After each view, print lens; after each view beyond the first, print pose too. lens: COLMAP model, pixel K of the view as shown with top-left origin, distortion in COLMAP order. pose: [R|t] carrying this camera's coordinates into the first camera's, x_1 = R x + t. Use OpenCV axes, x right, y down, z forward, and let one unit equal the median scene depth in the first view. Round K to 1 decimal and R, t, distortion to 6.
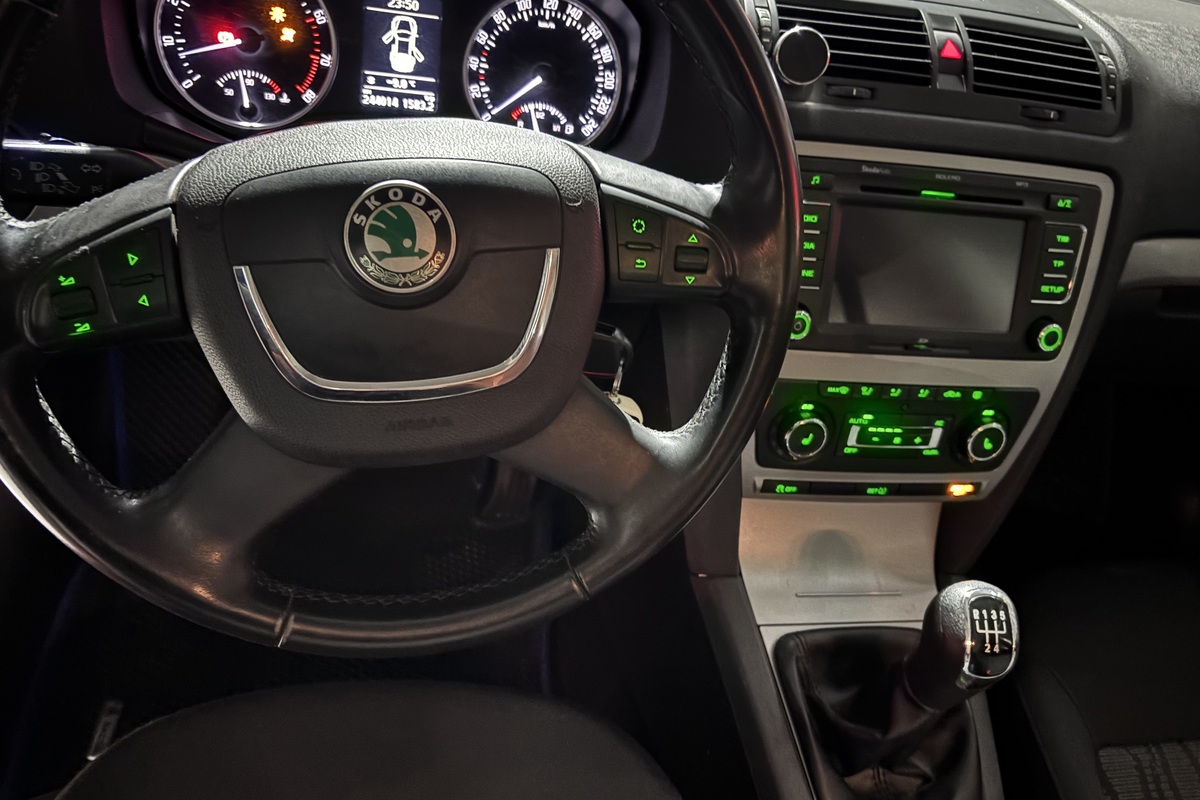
lens RADIAL K [[931.5, 0, 600.0], [0, 931.5, 400.0], [0, 0, 1]] dist [0.009101, 0.000542]
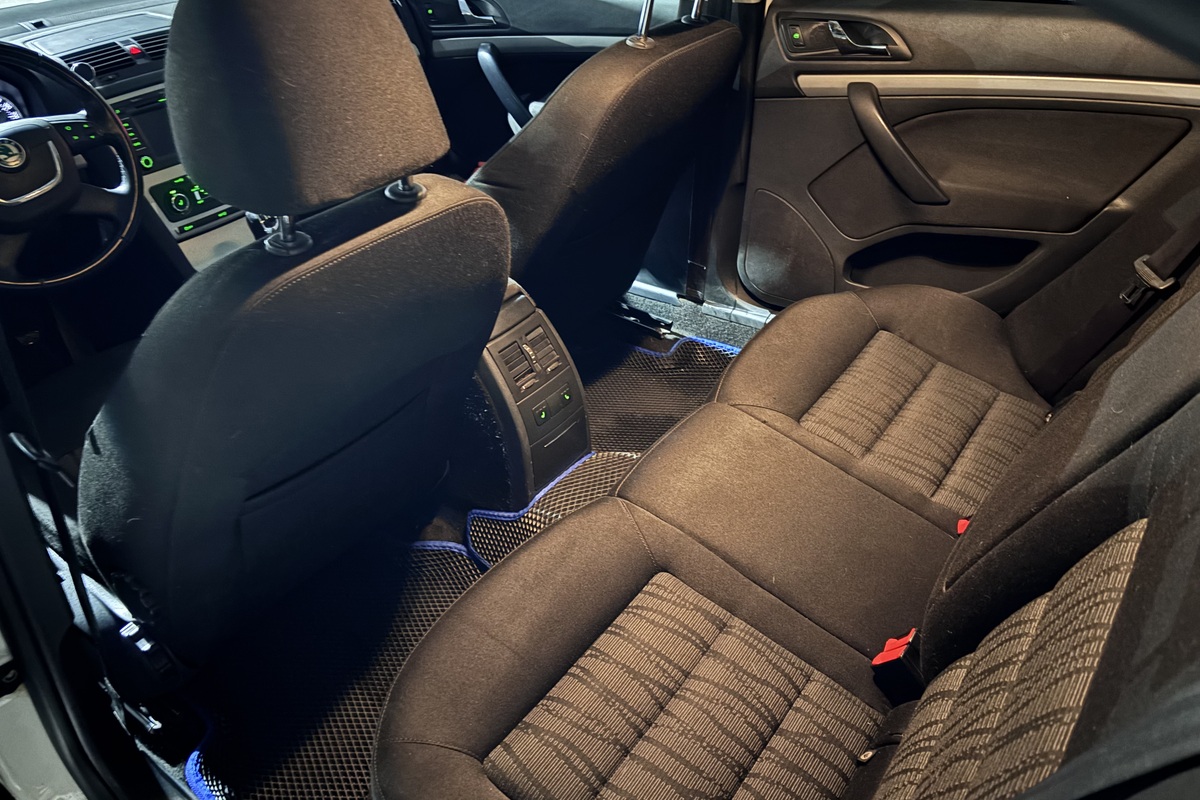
lens RADIAL K [[907.7, 0, 600.0], [0, 907.7, 400.0], [0, 0, 1]] dist [0.004985, -0.000413]
pose [[0.694534, -0.557963, 0.454201, -0.443183], [0.555361, 0.817119, 0.154567, 0.782409], [-0.457379, 0.144894, 0.877388, -1.755119]]
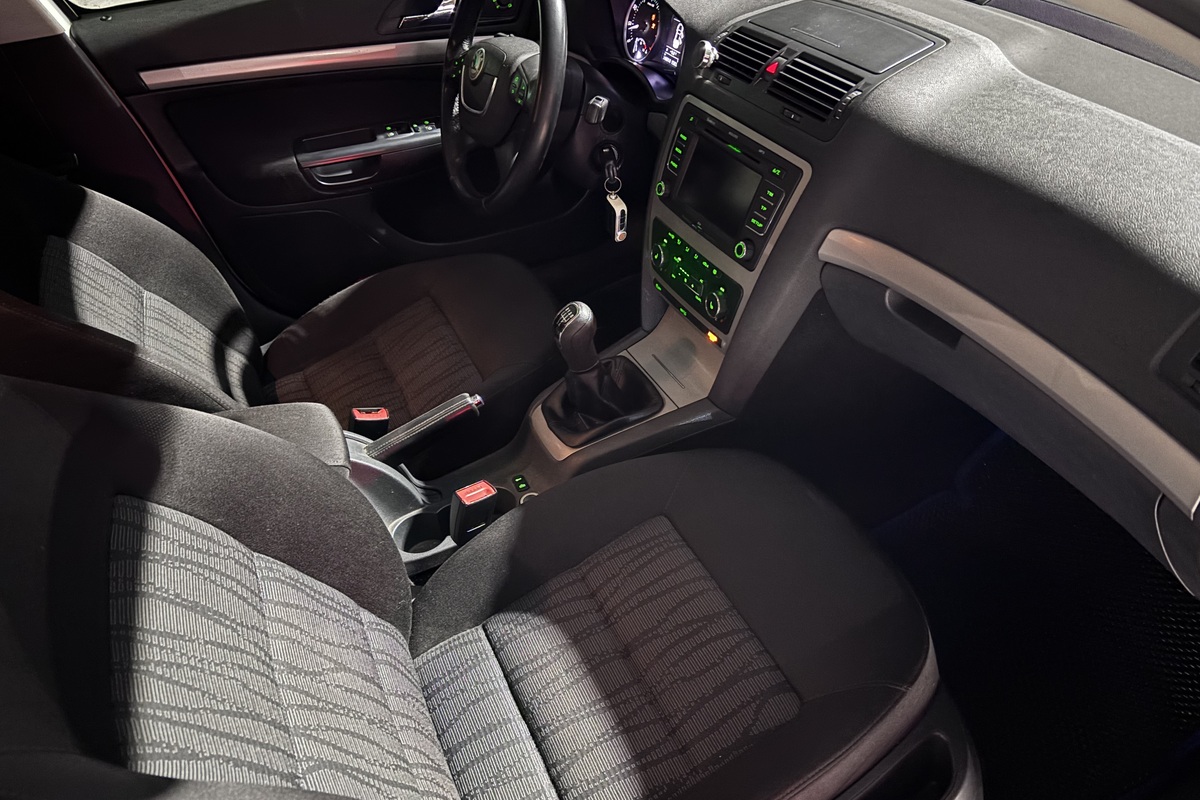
lens RADIAL K [[907.7, 0, 600.0], [0, 907.7, 400.0], [0, 0, 1]] dist [0.004985, -0.000413]
pose [[0.236146, 0.437202, -0.867807, 1.991331], [-0.481686, 0.828287, 0.286216, -0.193064], [0.843927, 0.350422, 0.406191, 0.271232]]
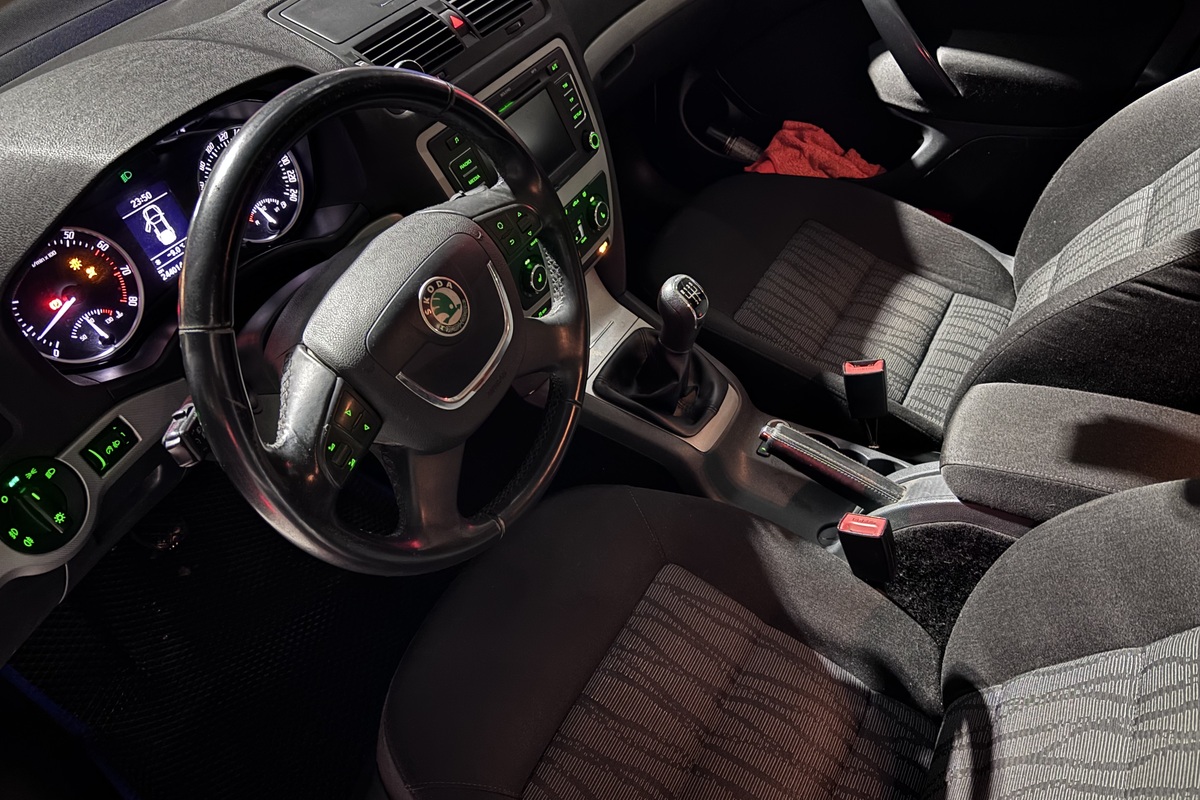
lens RADIAL K [[931.5, 0, 600.0], [0, 931.5, 400.0], [0, 0, 1]] dist [0.009101, 0.000542]
pose [[0.620787, -0.662612, 0.419009, -0.534035], [0.579805, 0.747778, 0.323504, -0.265093], [-0.527683, 0.042117, 0.848397, -0.405622]]
